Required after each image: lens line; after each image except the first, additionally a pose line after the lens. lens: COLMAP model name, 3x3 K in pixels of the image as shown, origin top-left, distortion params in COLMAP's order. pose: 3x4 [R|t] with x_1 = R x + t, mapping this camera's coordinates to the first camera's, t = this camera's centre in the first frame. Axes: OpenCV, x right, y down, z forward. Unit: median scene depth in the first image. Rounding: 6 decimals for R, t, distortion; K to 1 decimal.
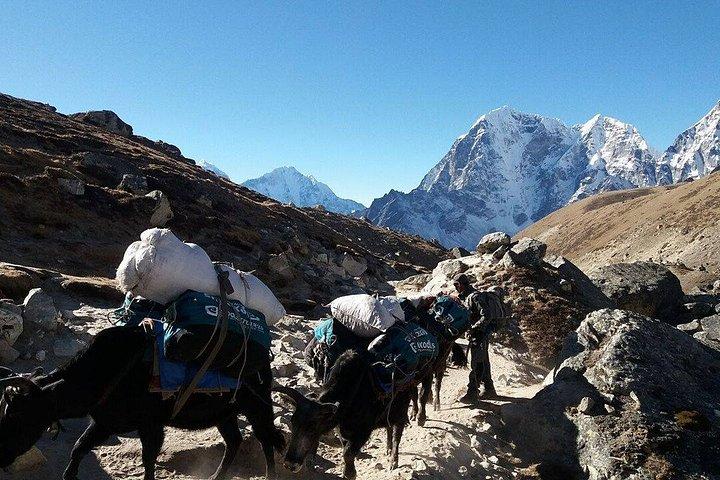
lens RADIAL K [[695.8, 0, 360.0], [0, 695.8, 240.0], [0, 0, 1]] dist [0.183063, -0.479703]
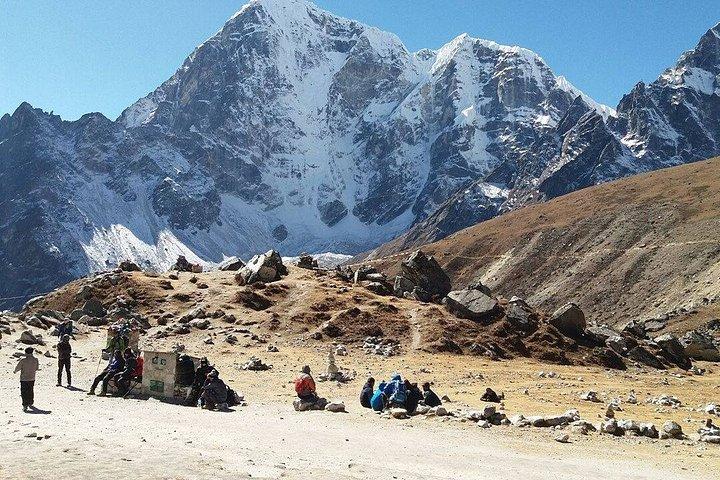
lens RADIAL K [[695.8, 0, 360.0], [0, 695.8, 240.0], [0, 0, 1]] dist [0.183063, -0.479703]
pose [[0.917266, 0.051715, 0.394902, 0.059922], [-0.029049, 0.997580, -0.063166, 0.016587], [-0.397214, 0.046468, 0.916549, 0.546360]]
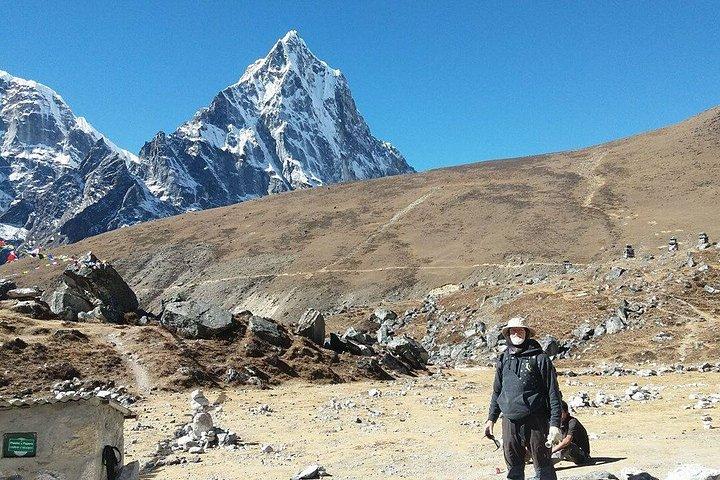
lens RADIAL K [[679.4, 0, 360.0], [0, 679.4, 240.0], [0, 0, 1]] dist [0.161183, -0.443821]
pose [[0.467116, 0.087204, 0.879885, 0.059619], [0.048977, 0.991045, -0.124222, 0.024642], [-0.882839, 0.101121, 0.458662, 0.625916]]
